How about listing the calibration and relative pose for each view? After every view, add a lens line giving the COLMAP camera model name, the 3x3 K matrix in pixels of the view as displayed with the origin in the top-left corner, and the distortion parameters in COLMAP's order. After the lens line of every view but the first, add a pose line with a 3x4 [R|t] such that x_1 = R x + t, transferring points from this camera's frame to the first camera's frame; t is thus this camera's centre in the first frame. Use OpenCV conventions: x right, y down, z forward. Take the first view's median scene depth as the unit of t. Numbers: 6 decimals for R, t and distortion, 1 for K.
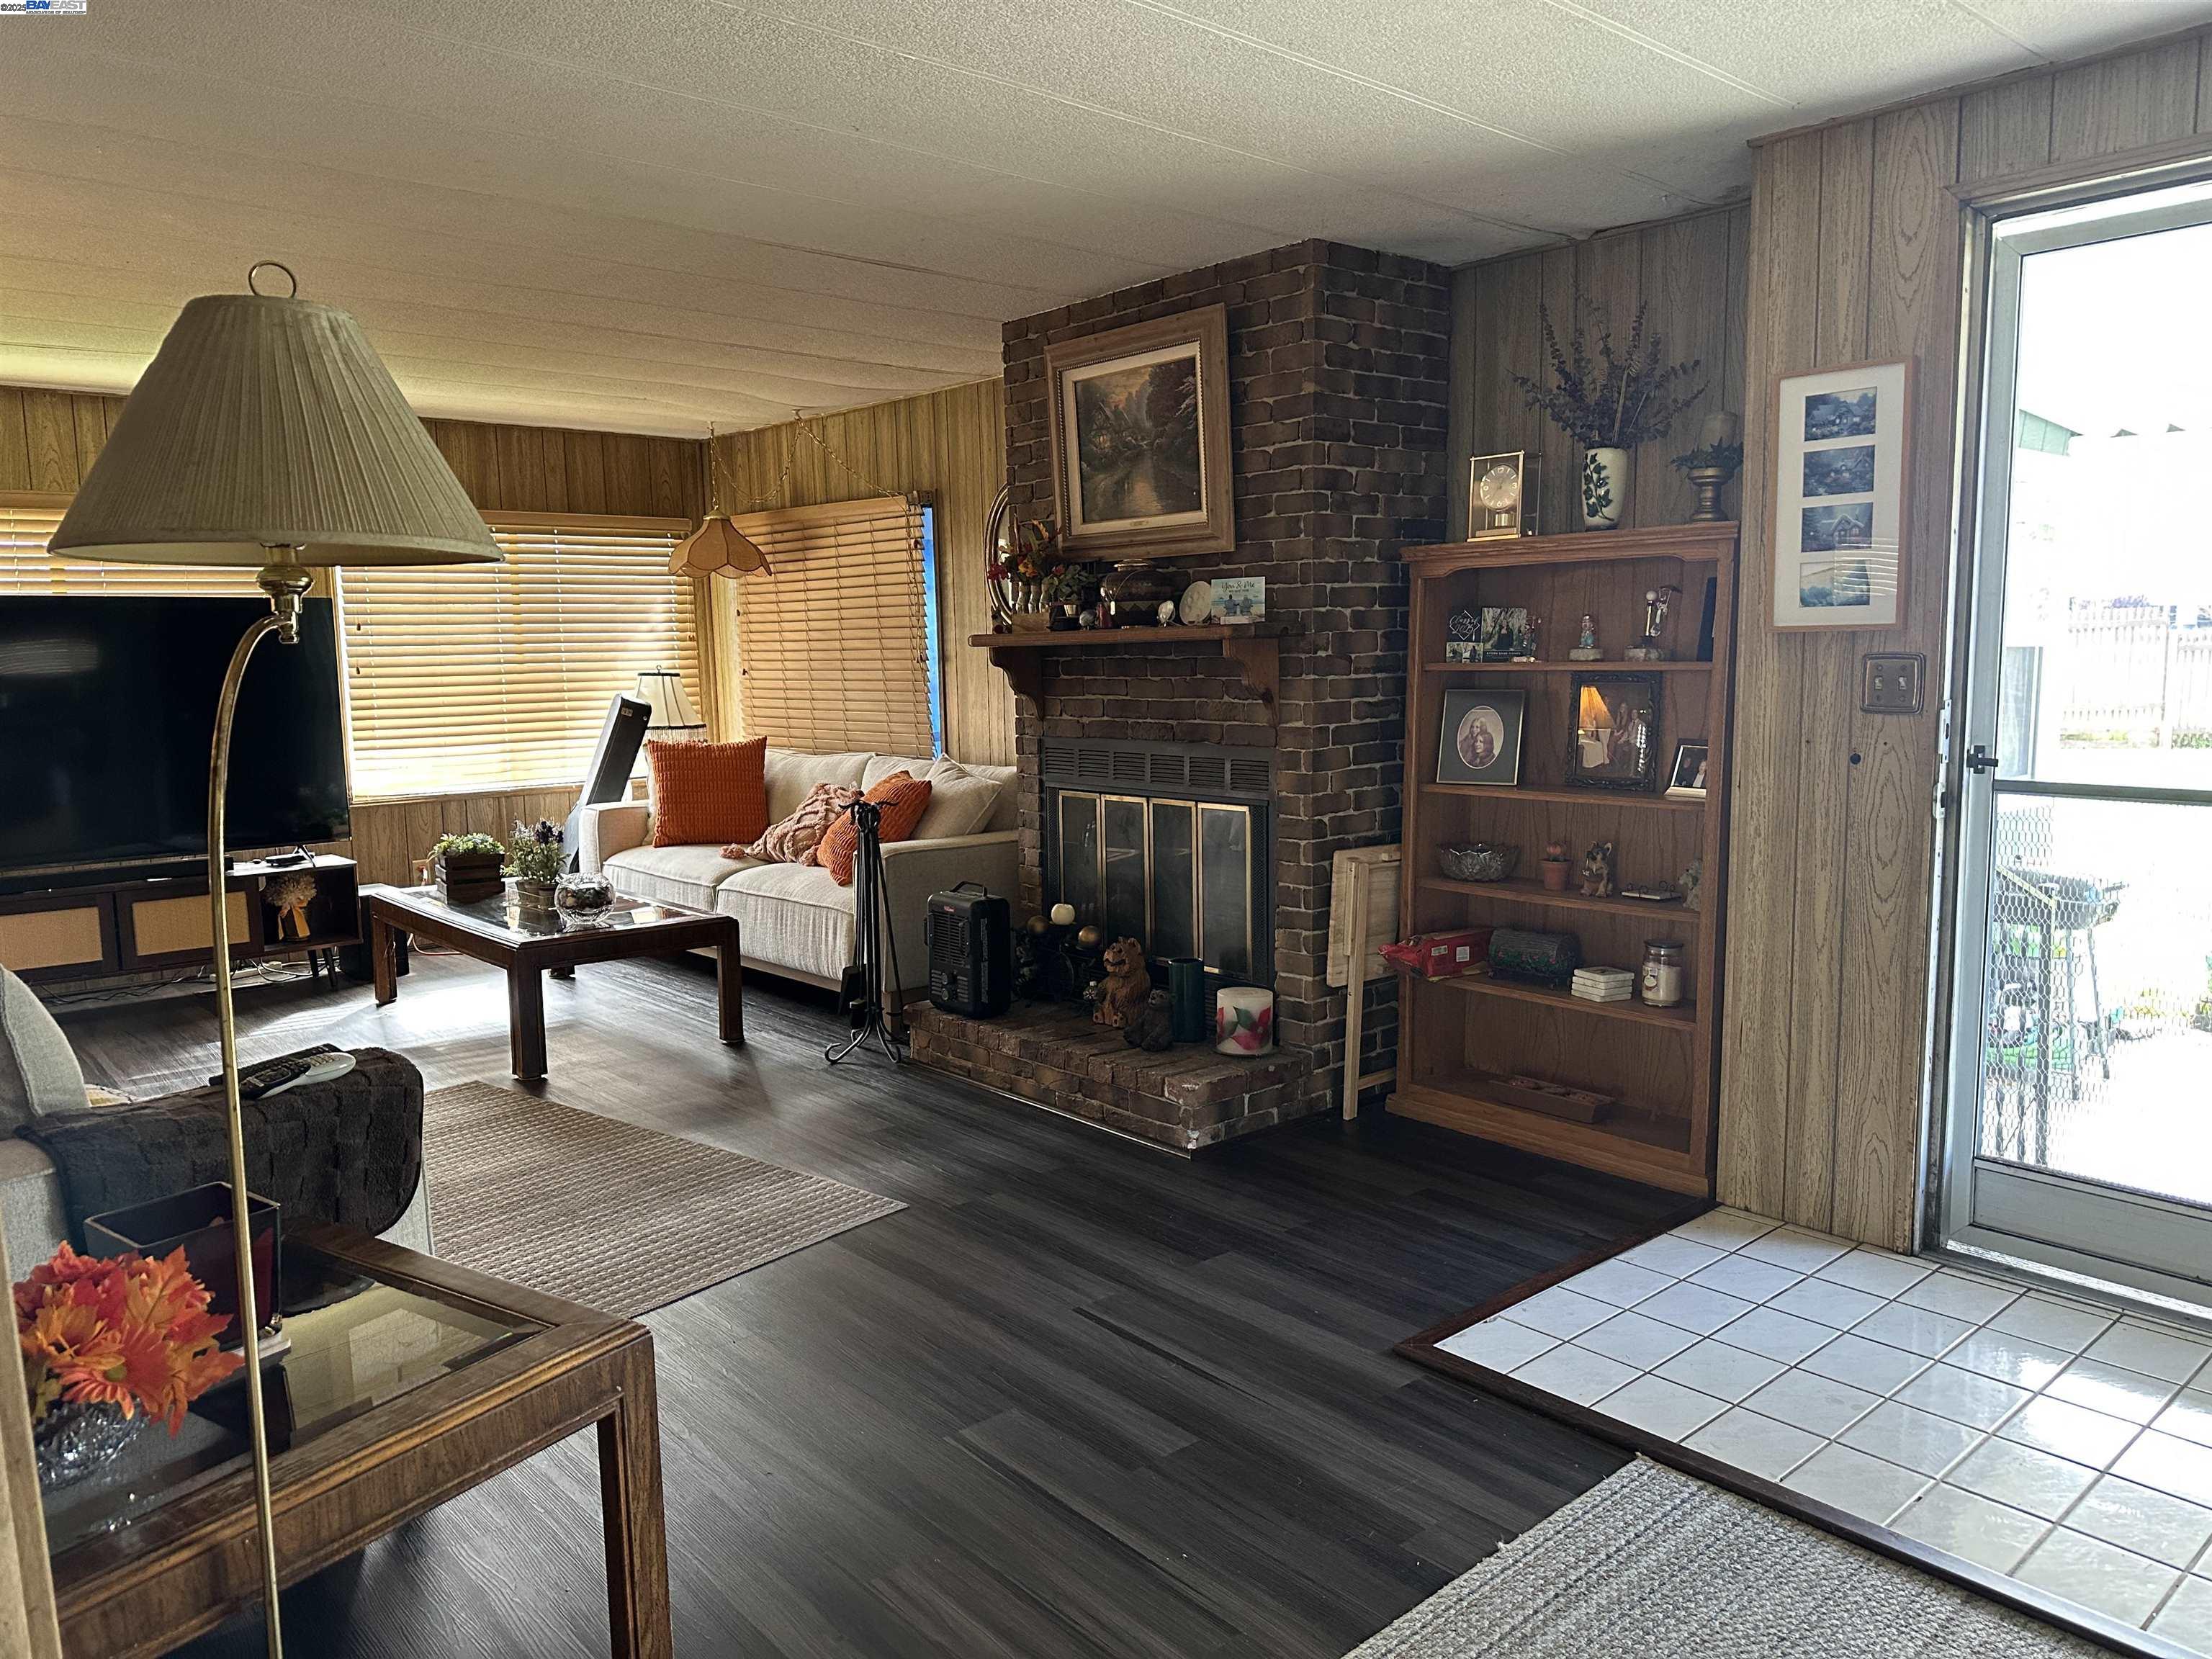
lens RADIAL K [[1537.1, 0, 1097.1], [0, 1537.1, 817.7], [0, 0, 1]] dist [0.042212, -0.051532]
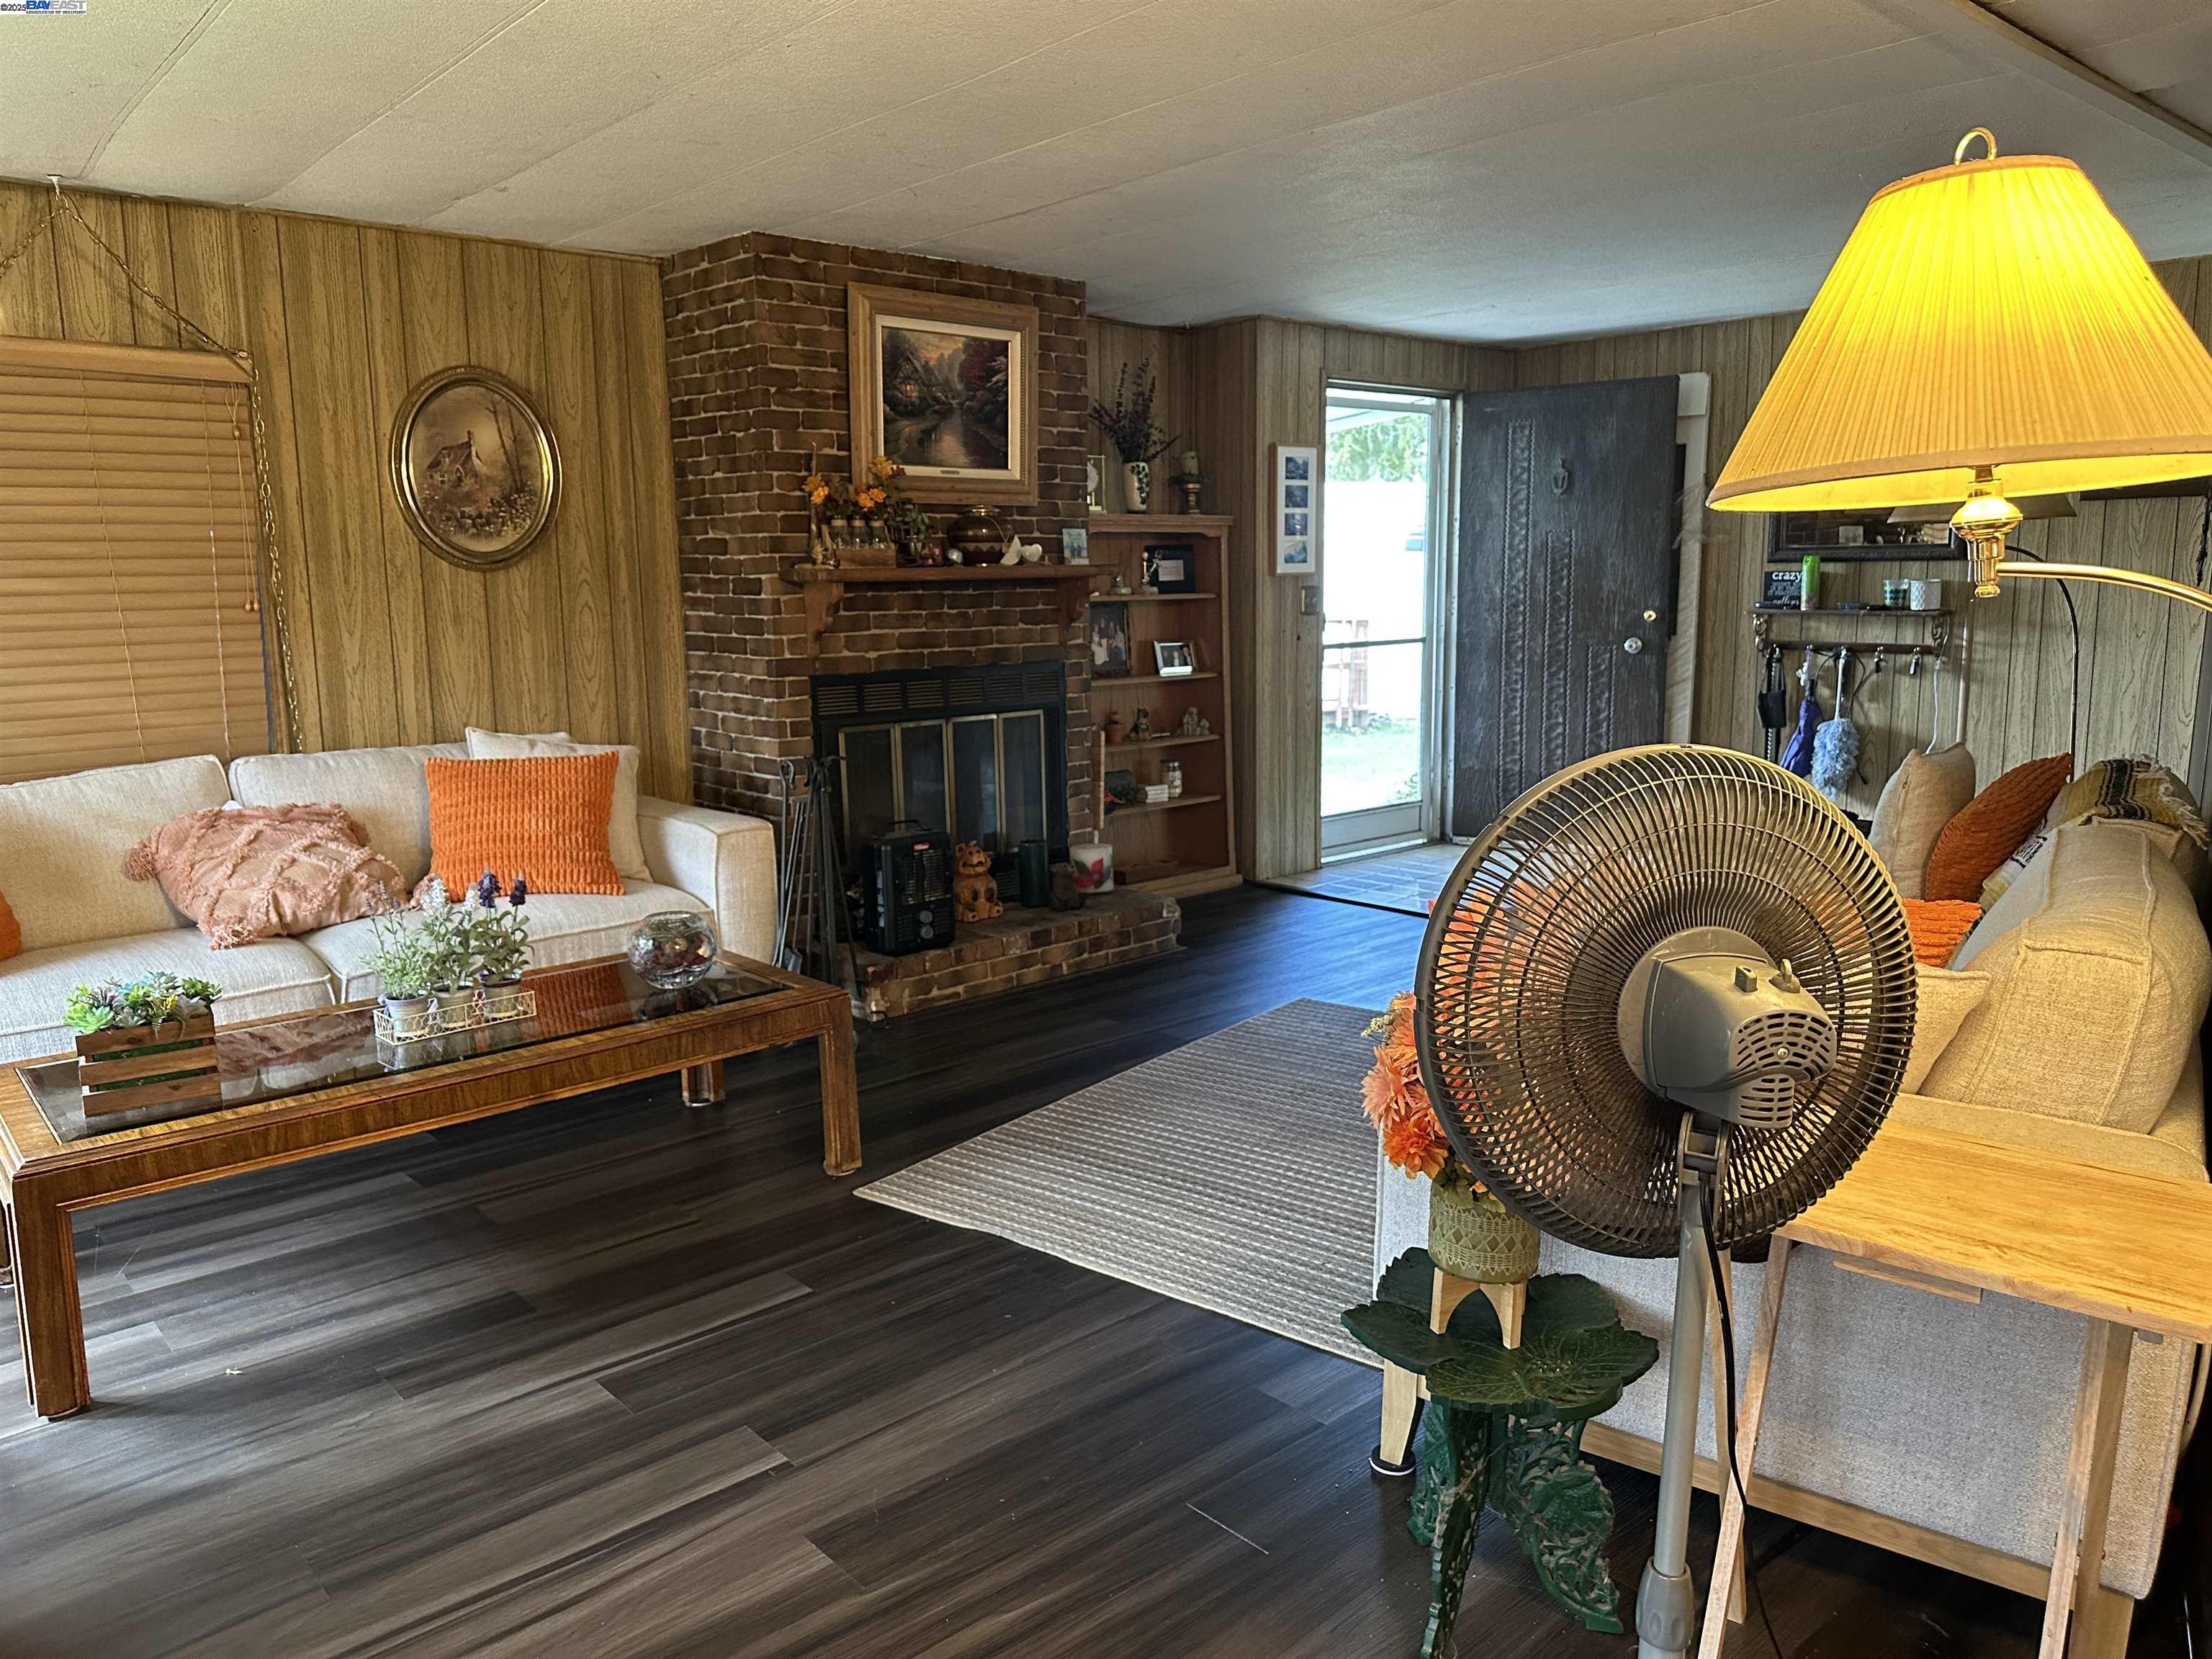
lens RADIAL K [[1542.7, 0, 1100.2], [0, 1542.7, 831.4], [0, 0, 1]] dist [0.045990, -0.060749]
pose [[-0.005208, -0.145596, 0.989330, -1.148864], [0.125152, 0.981470, 0.145098, -0.085159], [-0.992124, 0.124572, 0.013110, 0.922405]]
